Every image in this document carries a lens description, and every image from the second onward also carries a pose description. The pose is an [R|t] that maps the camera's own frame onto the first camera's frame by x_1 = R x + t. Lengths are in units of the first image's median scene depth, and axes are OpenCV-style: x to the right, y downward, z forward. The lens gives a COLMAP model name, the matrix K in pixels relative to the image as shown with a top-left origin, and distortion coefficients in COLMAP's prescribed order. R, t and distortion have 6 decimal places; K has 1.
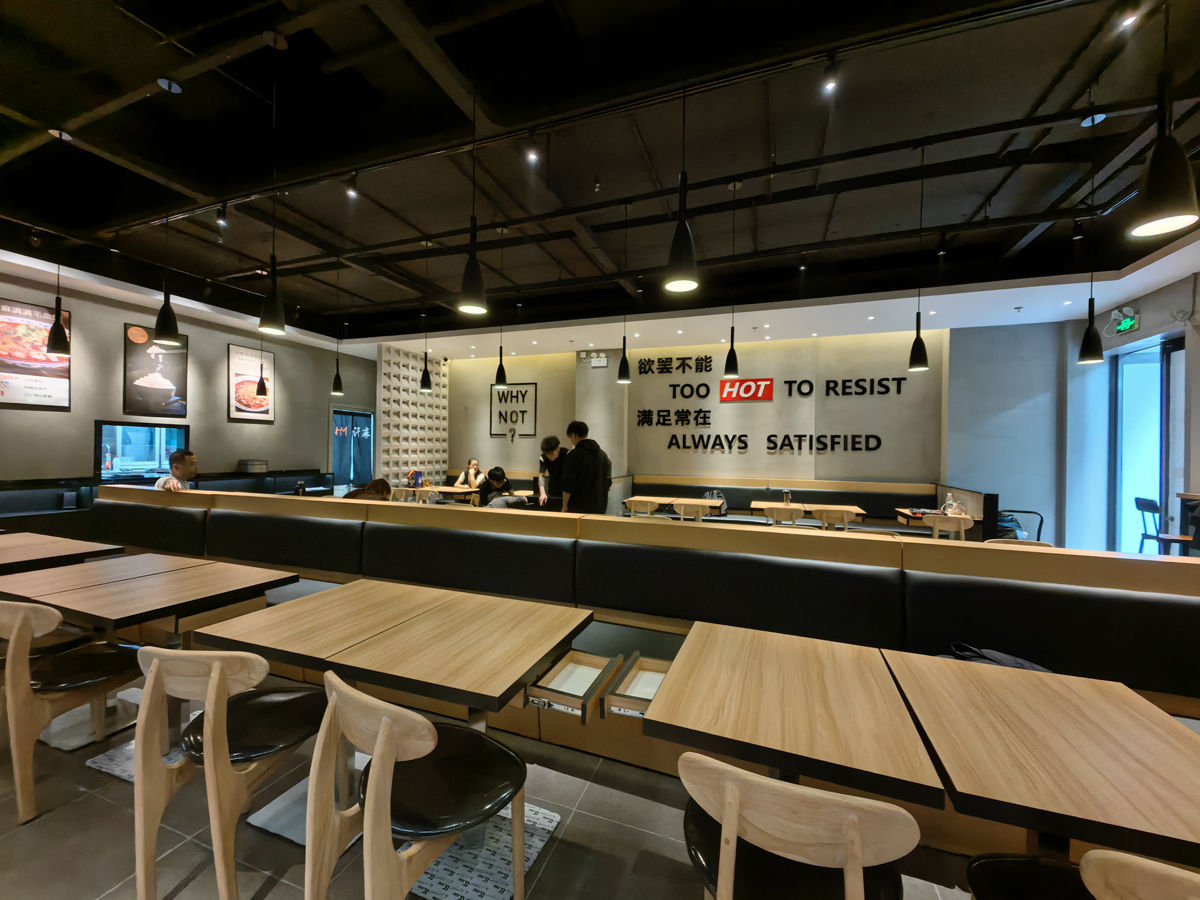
lens RADIAL K [[472.3, 0, 606.9], [0, 472.3, 454.1], [0, 0, 1]] dist [0.014120, -0.000444]
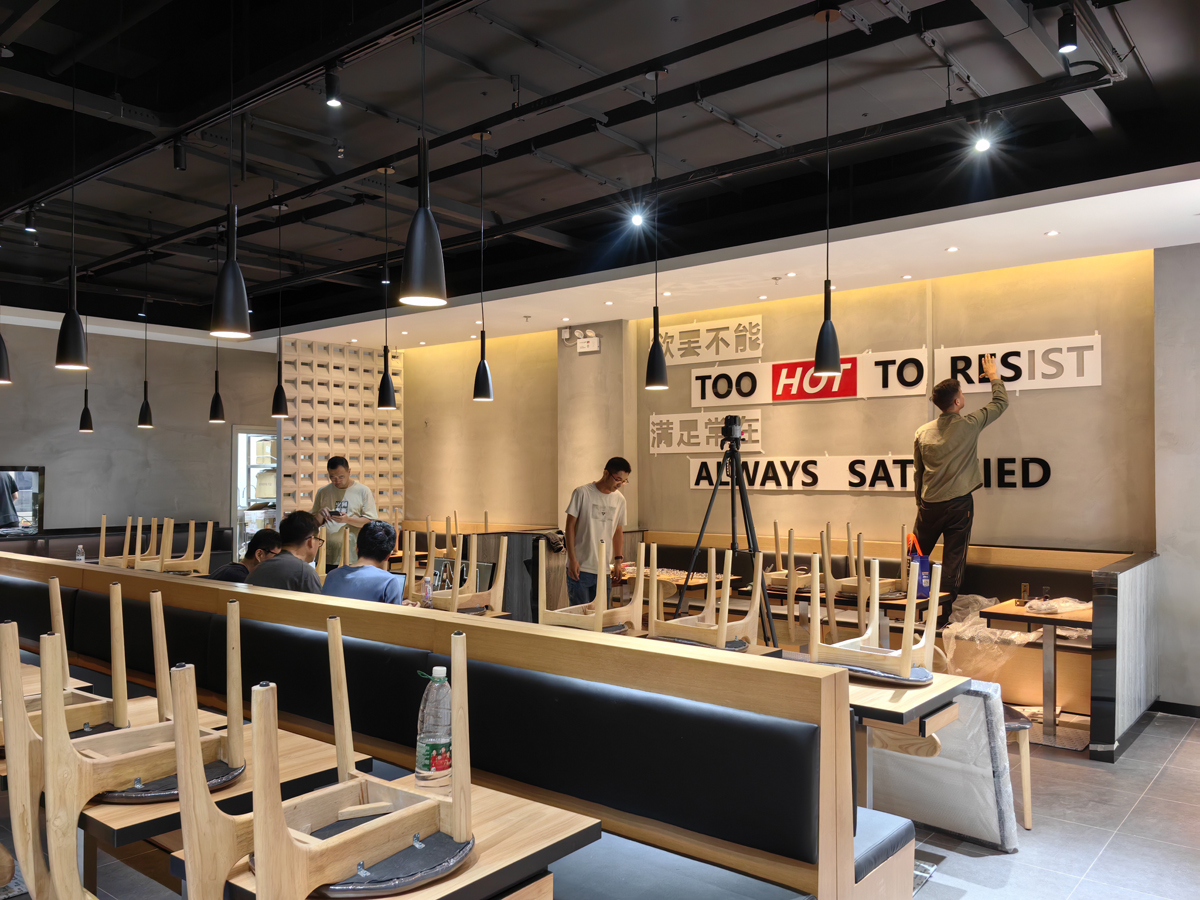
lens RADIAL K [[958.1, 0, 596.9], [0, 958.1, 443.2], [0, 0, 1]] dist [0.082917, -0.095225]
pose [[0.935825, -0.024250, -0.351630, 0.471124], [0.005845, 0.998561, -0.053310, -0.002148], [0.352416, 0.047834, 0.934620, -0.156503]]
